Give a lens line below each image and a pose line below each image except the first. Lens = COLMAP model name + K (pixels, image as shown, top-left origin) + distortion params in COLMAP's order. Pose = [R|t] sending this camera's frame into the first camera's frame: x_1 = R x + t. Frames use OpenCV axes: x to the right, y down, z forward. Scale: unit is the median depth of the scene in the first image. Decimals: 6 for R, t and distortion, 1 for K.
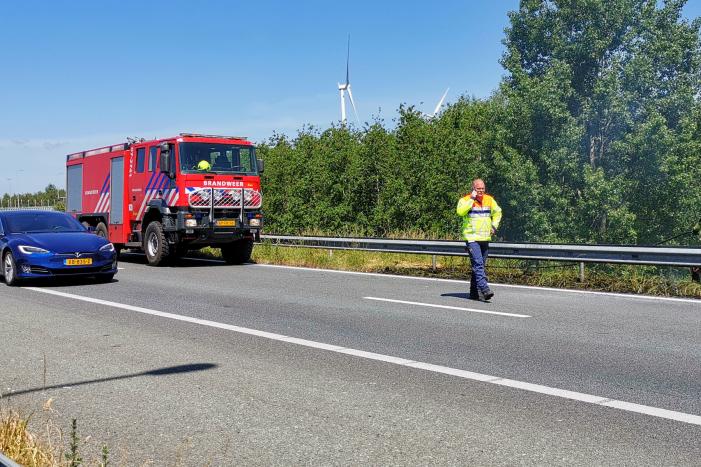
lens RADIAL K [[841.0, 0, 342.4], [0, 841.0, 231.5], [0, 0, 1]] dist [0.015651, 0.000000]
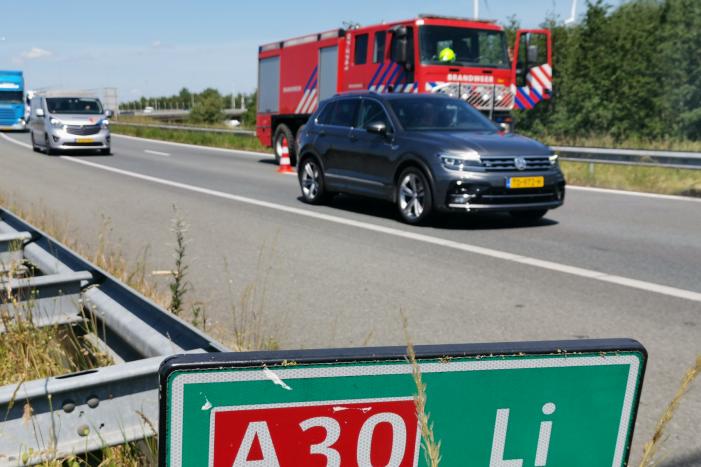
lens RADIAL K [[841.0, 0, 351.1], [0, 841.0, 248.8], [0, 0, 1]] dist [0.015651, 0.000000]
pose [[0.990347, 0.037322, -0.133490, -0.122959], [-0.019771, 0.991256, 0.130463, 0.001720], [0.137192, -0.126565, 0.982425, 0.149817]]
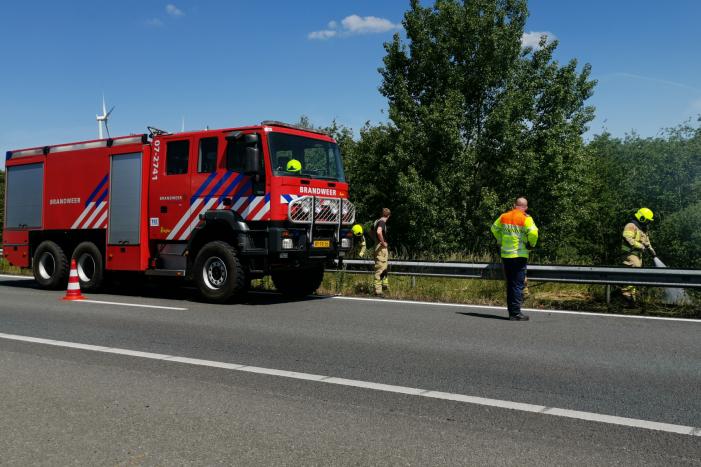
lens RADIAL K [[714.7, 0, 346.3], [0, 714.7, 229.5], [0, 0, 1]] dist [-0.026742, 0.000000]
pose [[0.941725, 0.009319, 0.336254, -0.289098], [-0.000556, 0.999658, -0.026148, -0.005602], [-0.336382, 0.024437, 0.941408, 0.344690]]
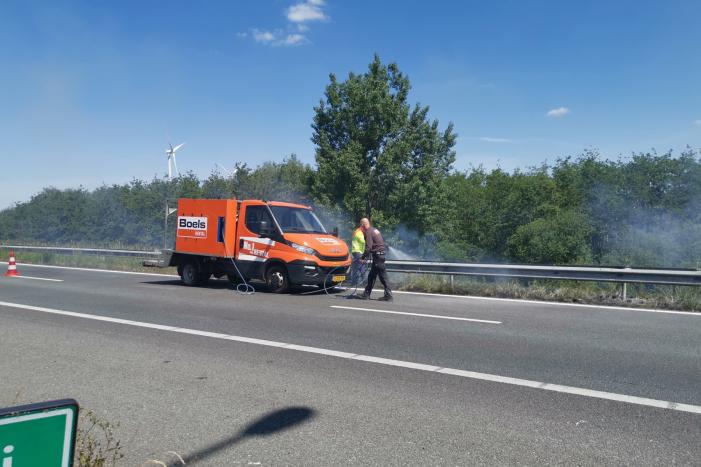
lens RADIAL K [[530.6, 0, 352.9], [0, 530.6, 247.5], [0, 0, 1]] dist [0.030051, -0.016063]
pose [[0.944223, 0.011967, 0.329090, -0.107744], [-0.010619, 0.999926, -0.005894, -0.001667], [-0.329137, 0.002070, 0.944280, 0.140459]]
